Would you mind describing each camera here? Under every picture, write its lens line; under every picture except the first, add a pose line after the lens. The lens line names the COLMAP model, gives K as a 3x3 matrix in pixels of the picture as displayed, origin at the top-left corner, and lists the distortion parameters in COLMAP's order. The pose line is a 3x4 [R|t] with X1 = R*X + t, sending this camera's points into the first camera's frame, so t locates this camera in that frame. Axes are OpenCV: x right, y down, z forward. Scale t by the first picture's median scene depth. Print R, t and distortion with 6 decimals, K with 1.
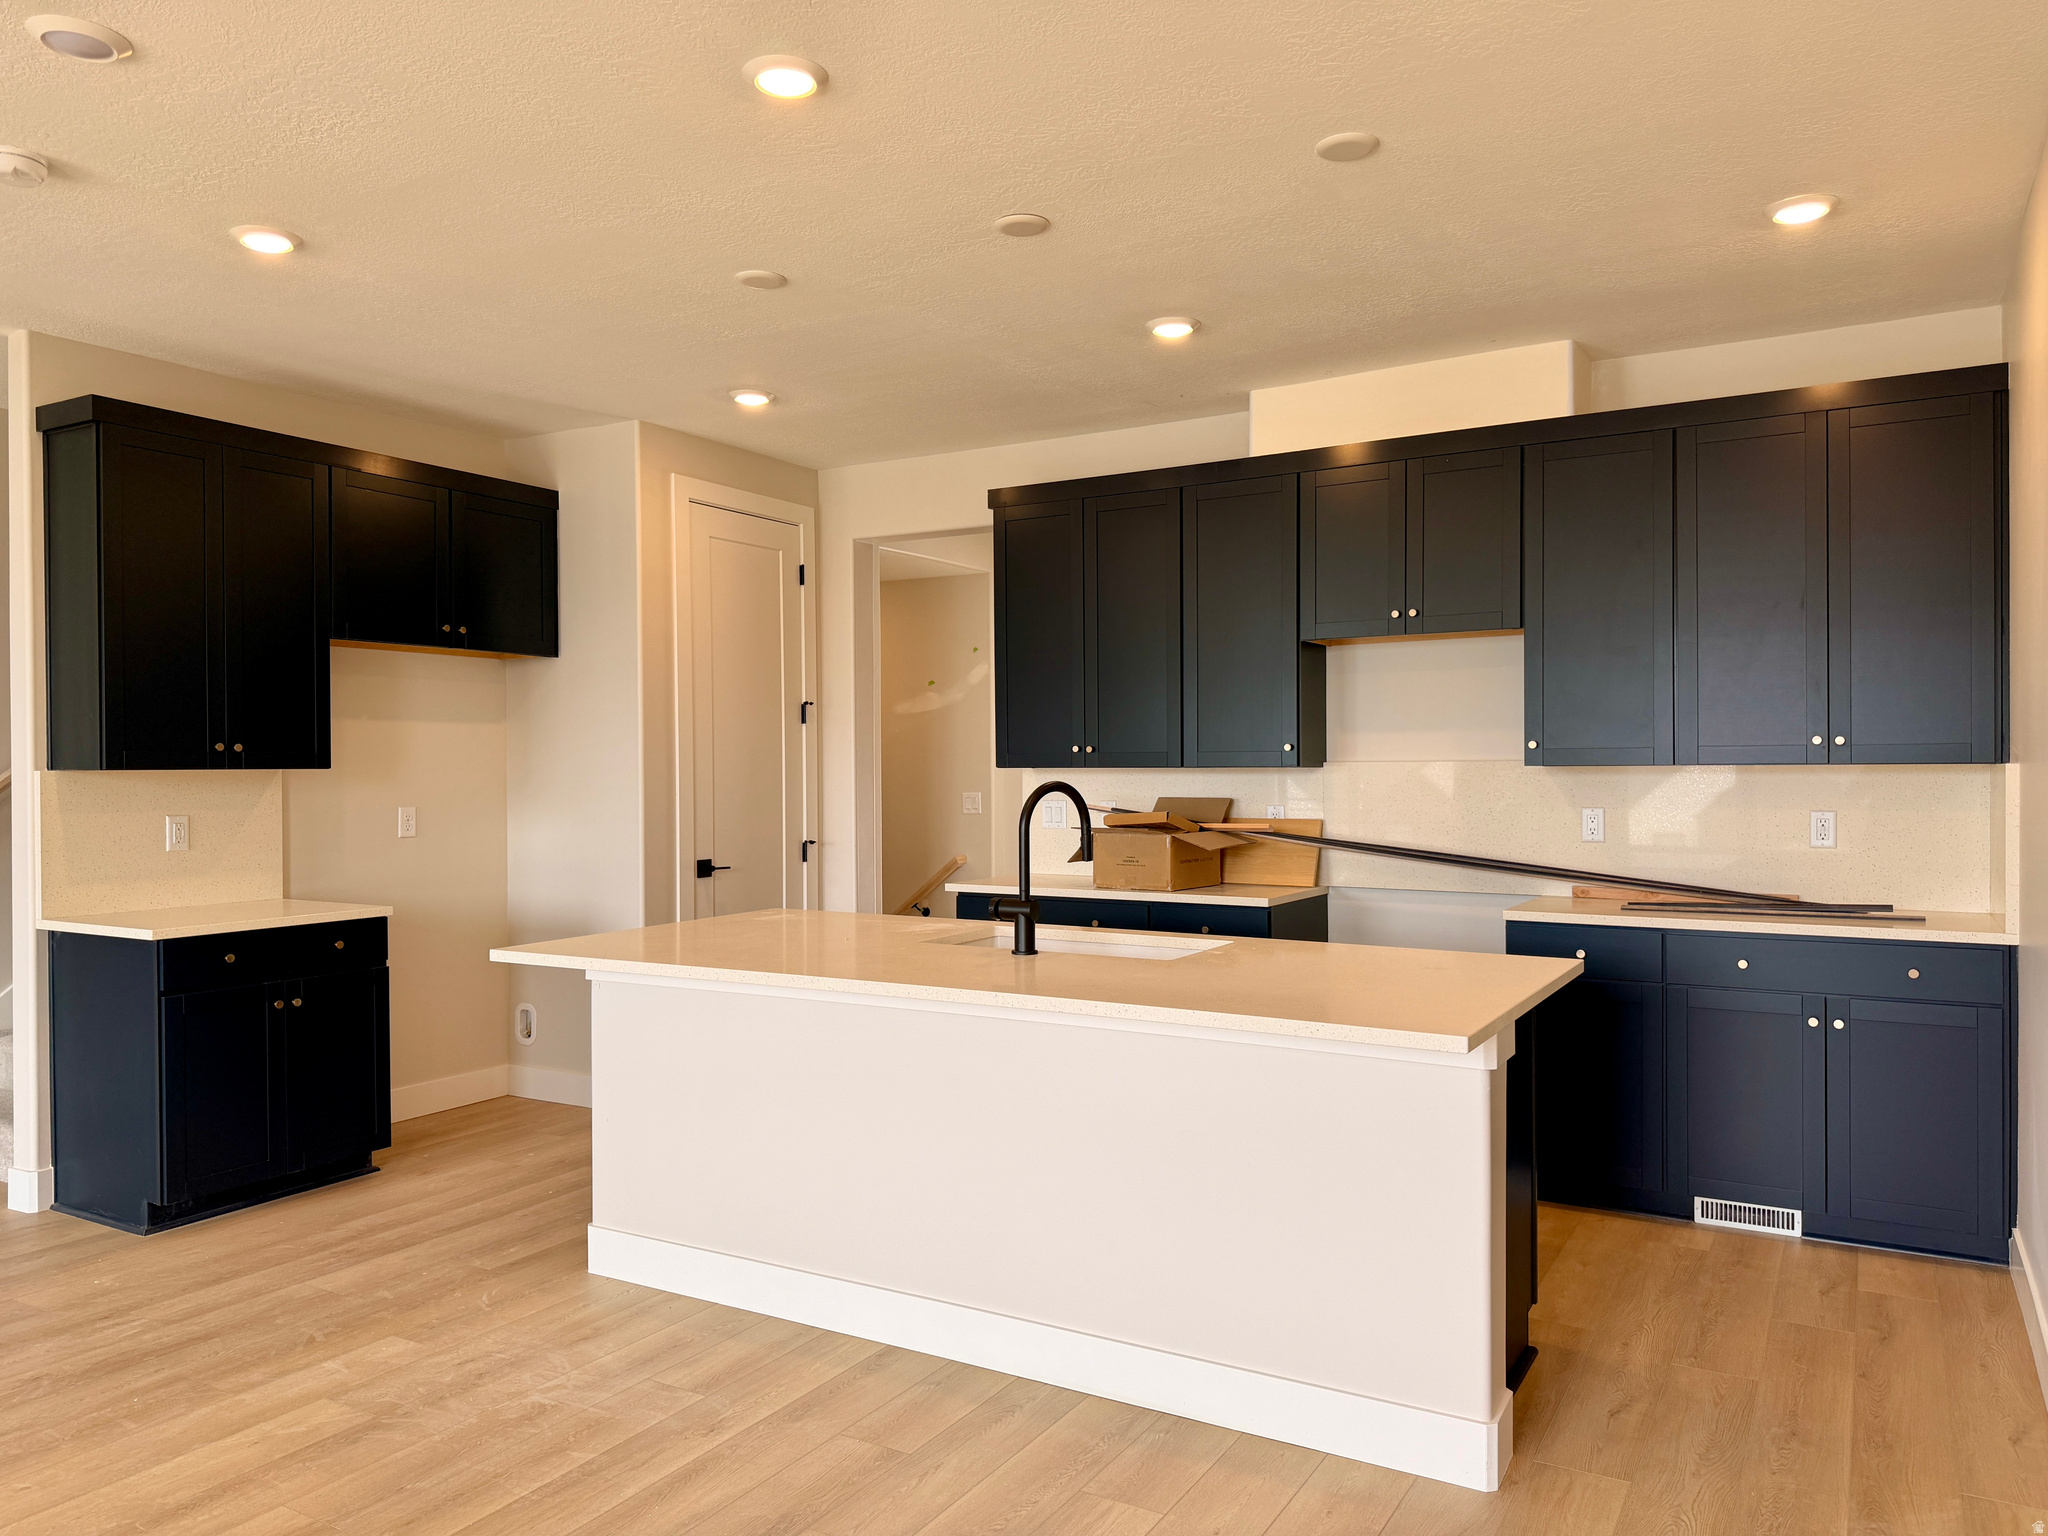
lens RADIAL K [[1448.0, 0, 1018.1], [0, 1448.0, 767.1], [0, 0, 1]] dist [0.035588, -0.039266]
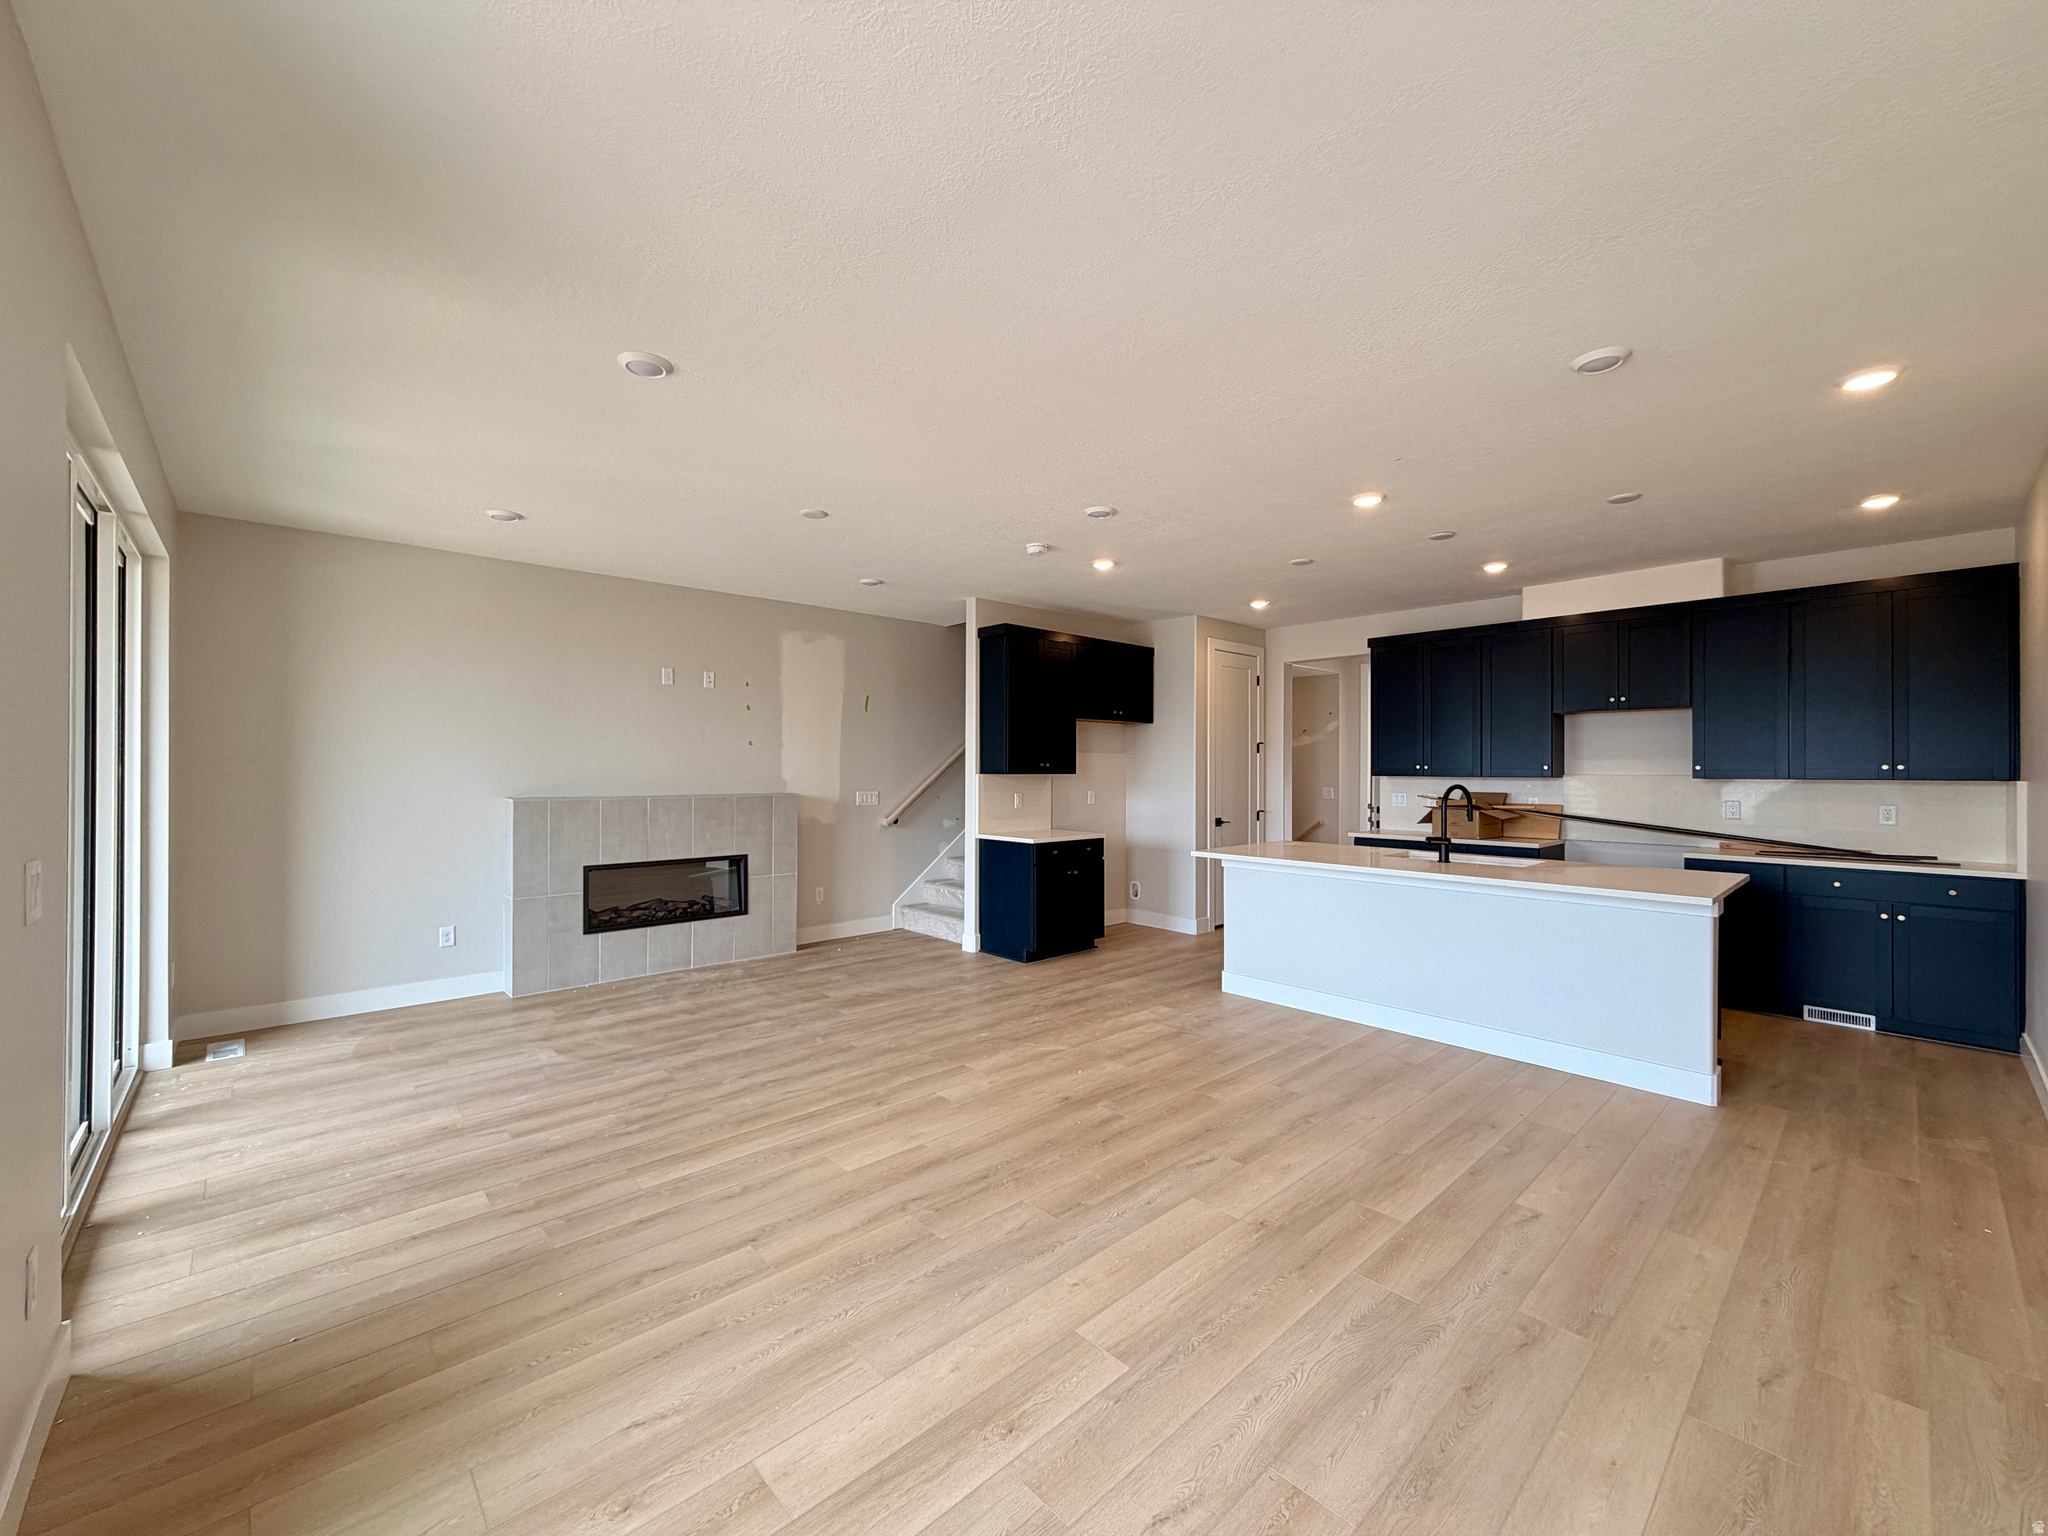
lens RADIAL K [[816.5, 0, 1016.5], [0, 816.5, 763.6], [0, 0, 1]] dist [-0.001706, 0.001169]
pose [[0.956786, 0.005806, -0.290735, -0.201418], [-0.008189, 0.999942, -0.006981, -0.006180], [0.290678, 0.009060, 0.956778, -0.305975]]
